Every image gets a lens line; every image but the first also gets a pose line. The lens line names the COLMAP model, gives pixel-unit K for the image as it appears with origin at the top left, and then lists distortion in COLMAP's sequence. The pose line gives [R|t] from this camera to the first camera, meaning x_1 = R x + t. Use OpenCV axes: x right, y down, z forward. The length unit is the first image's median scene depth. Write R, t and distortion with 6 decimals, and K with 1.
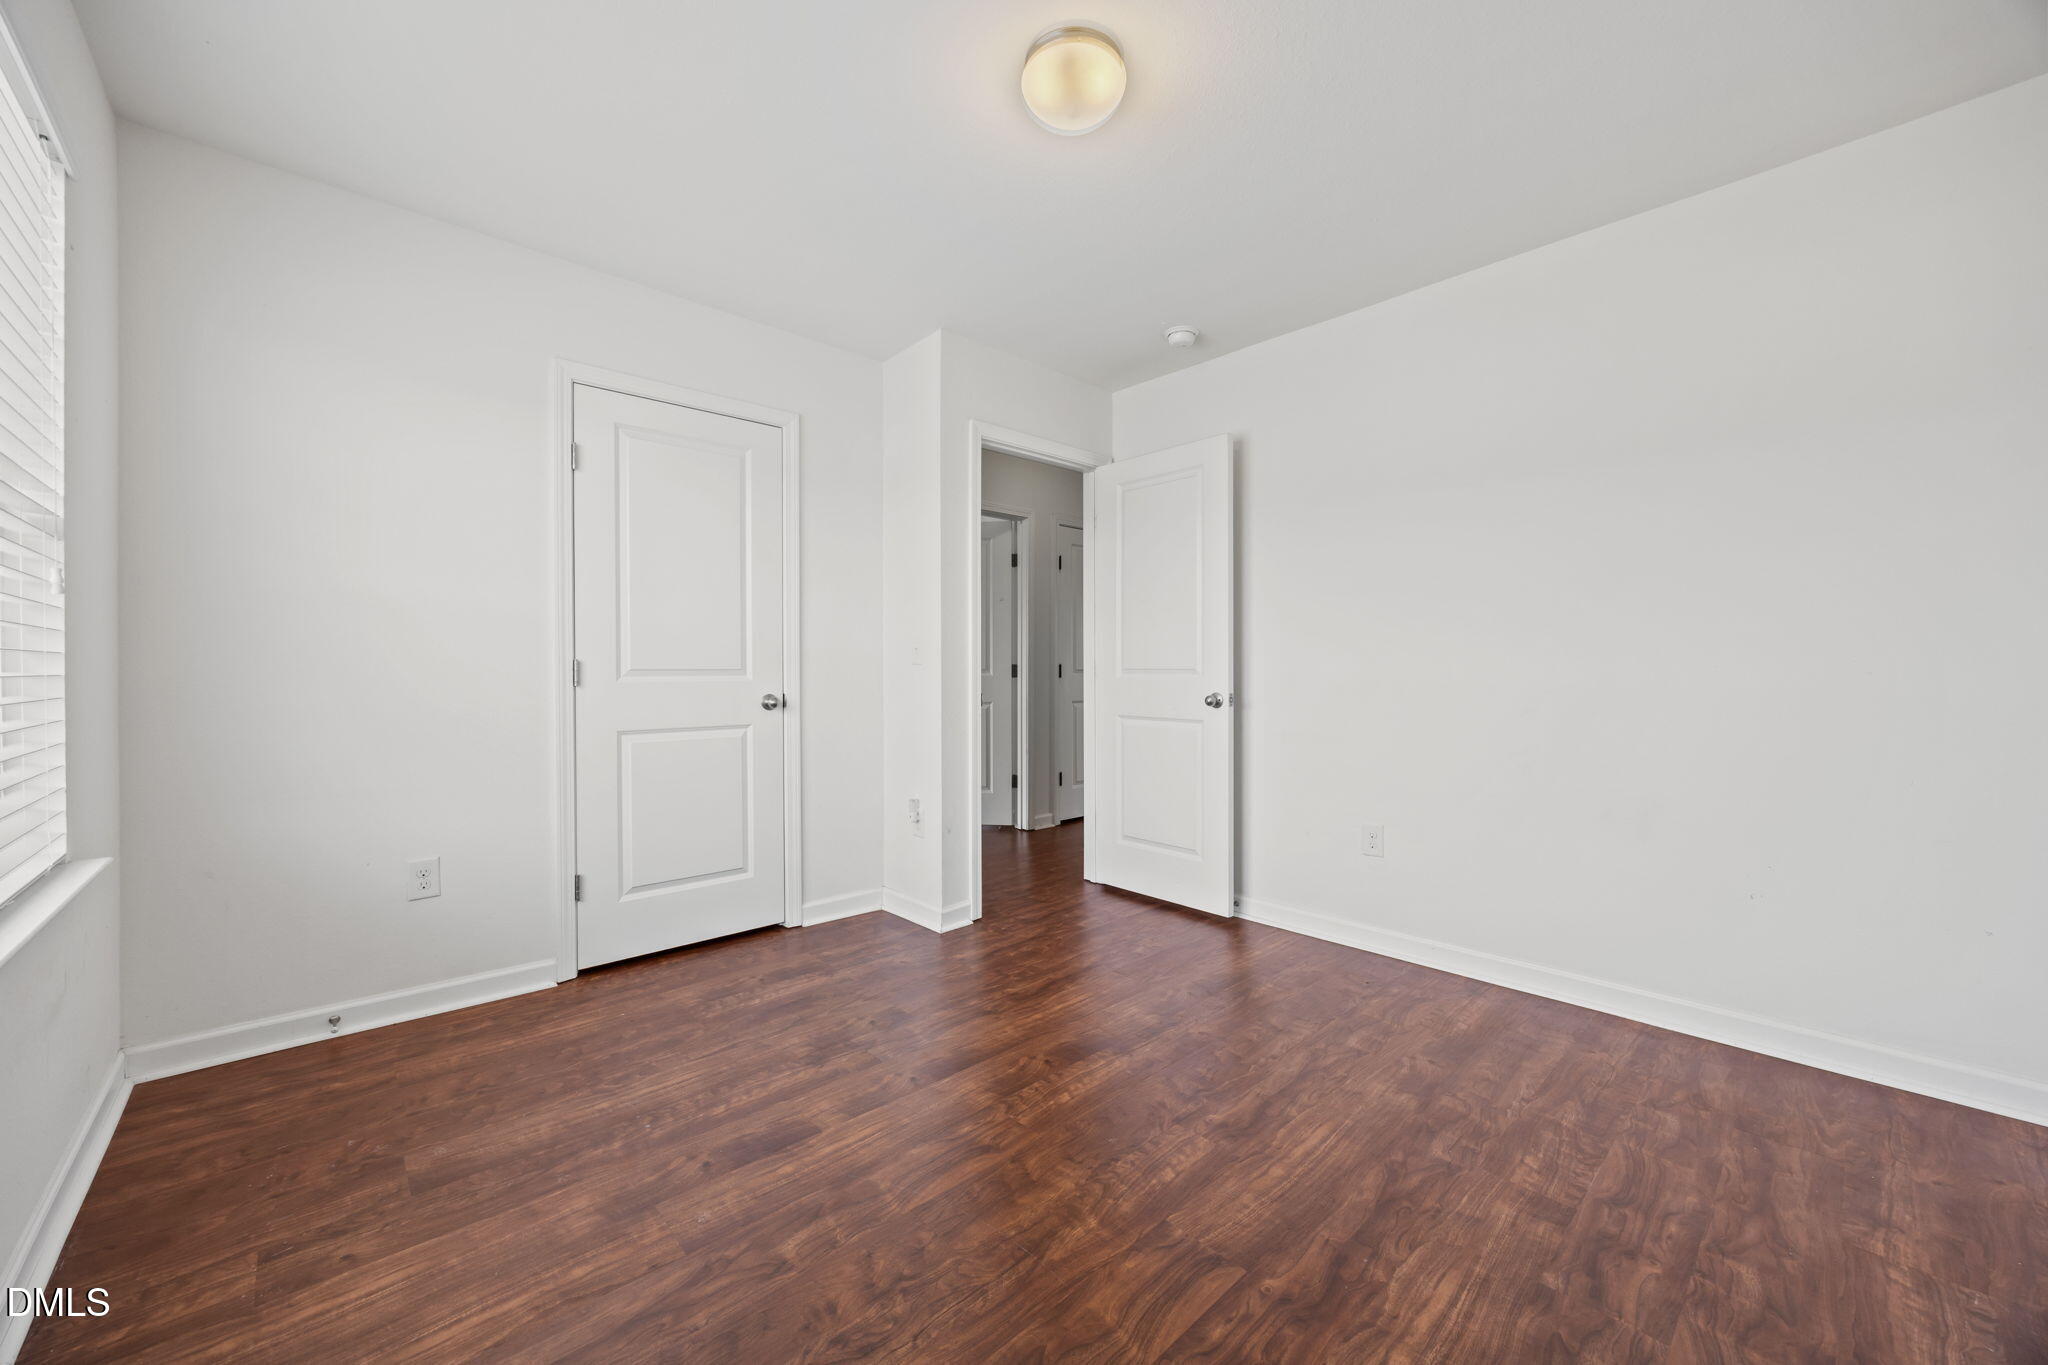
lens RADIAL K [[781.4, 0, 1032.3], [0, 781.4, 674.2], [0, 0, 1]] dist [0.001238, 0.000157]
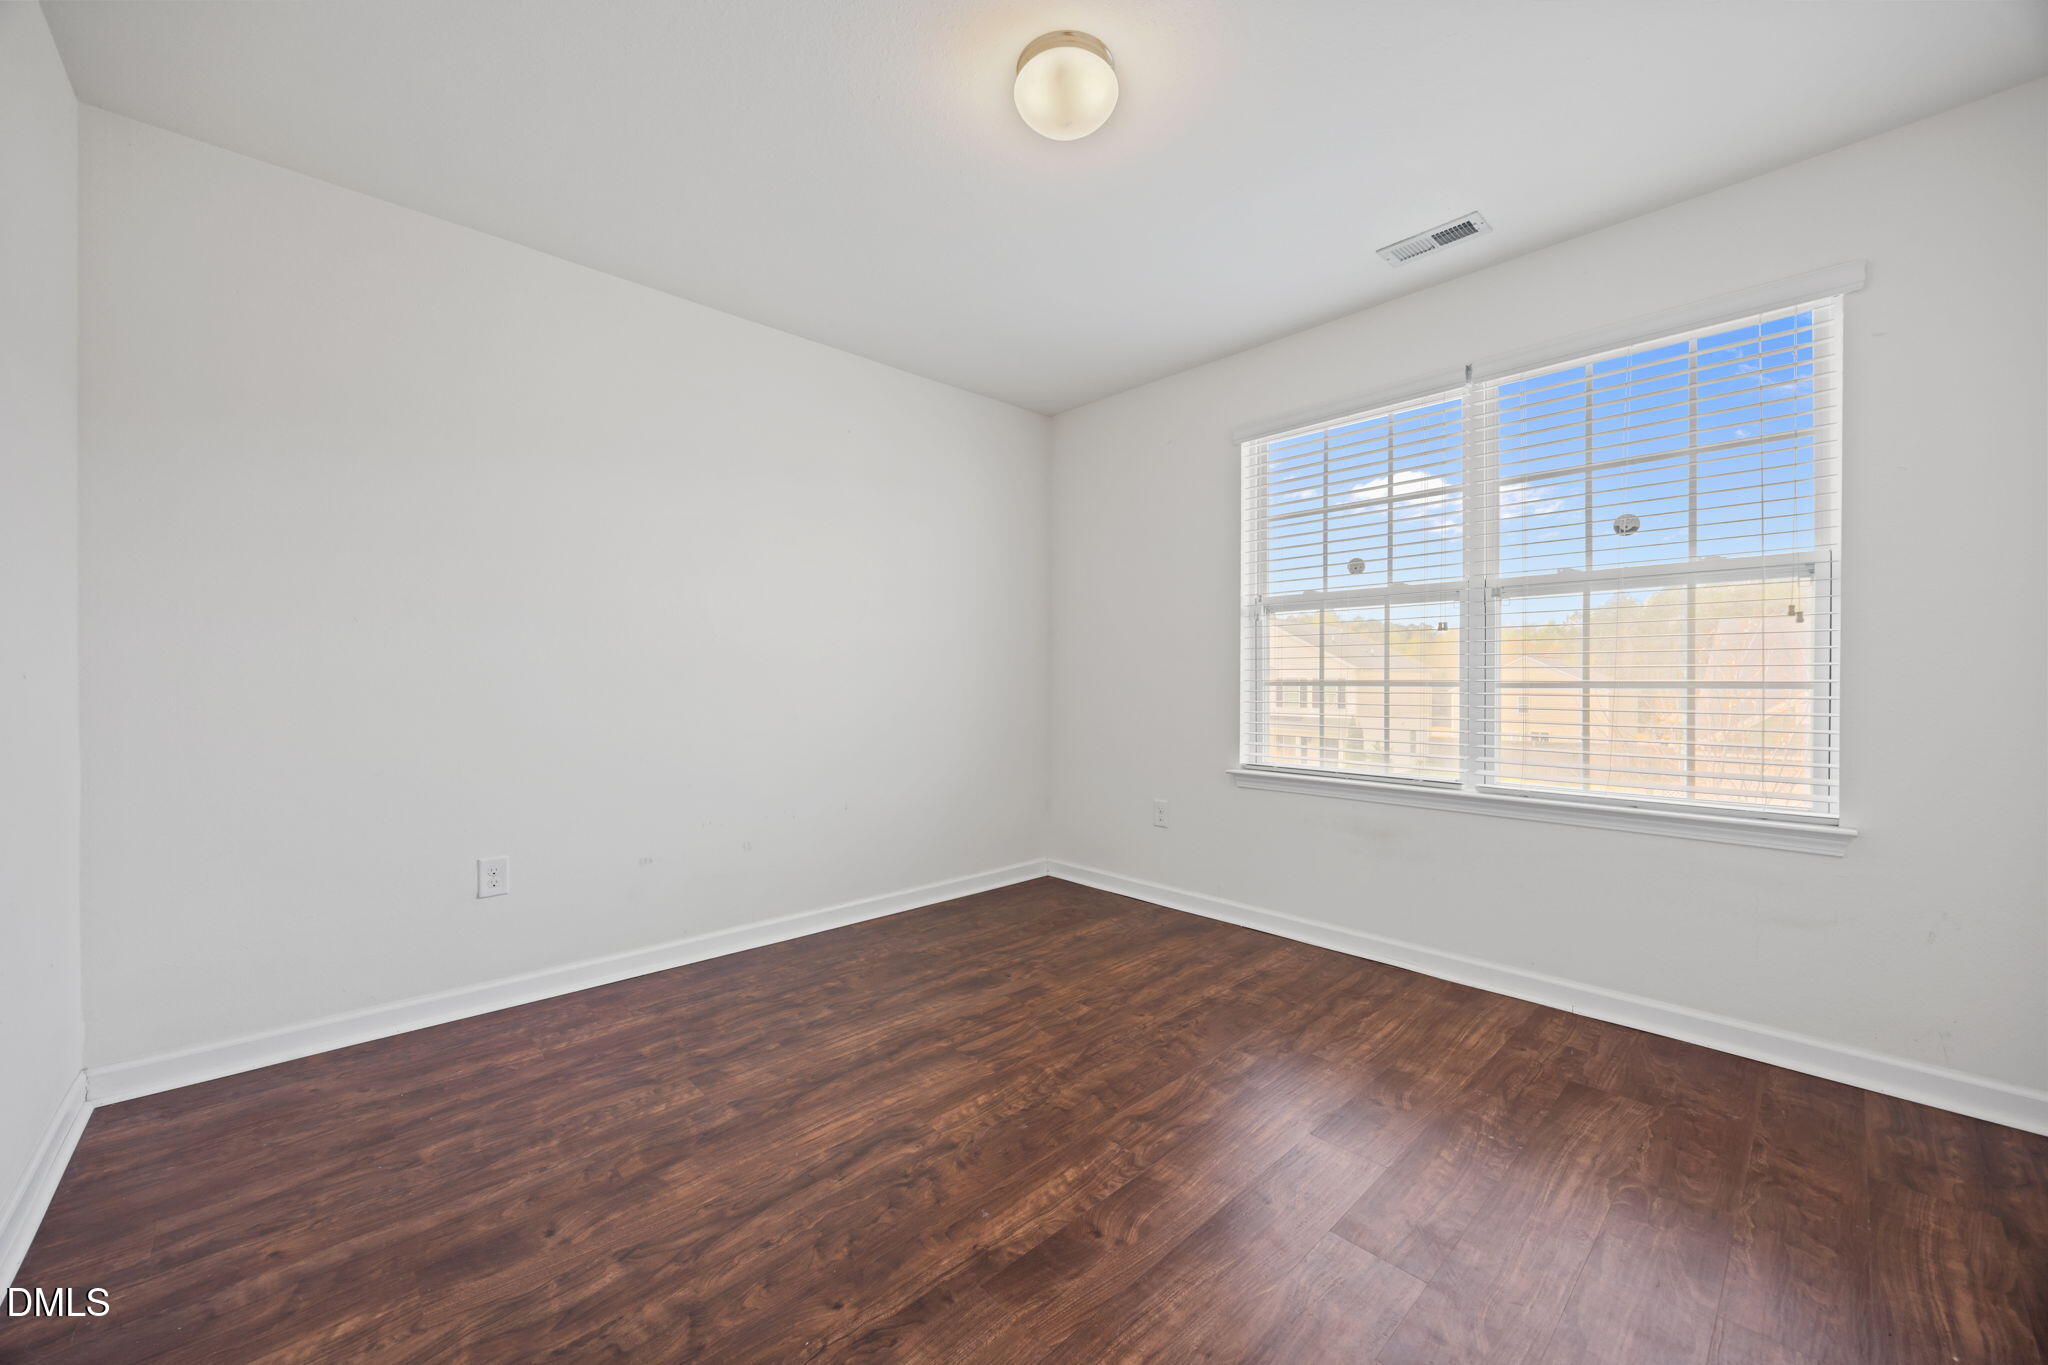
lens RADIAL K [[781.4, 0, 1032.3], [0, 781.4, 674.2], [0, 0, 1]] dist [0.001238, 0.000157]
pose [[-0.999945, -0.000572, -0.010474, 0.107323], [-0.000553, 0.999998, -0.001798, -0.006999], [0.010475, -0.001792, -0.999944, 2.139550]]
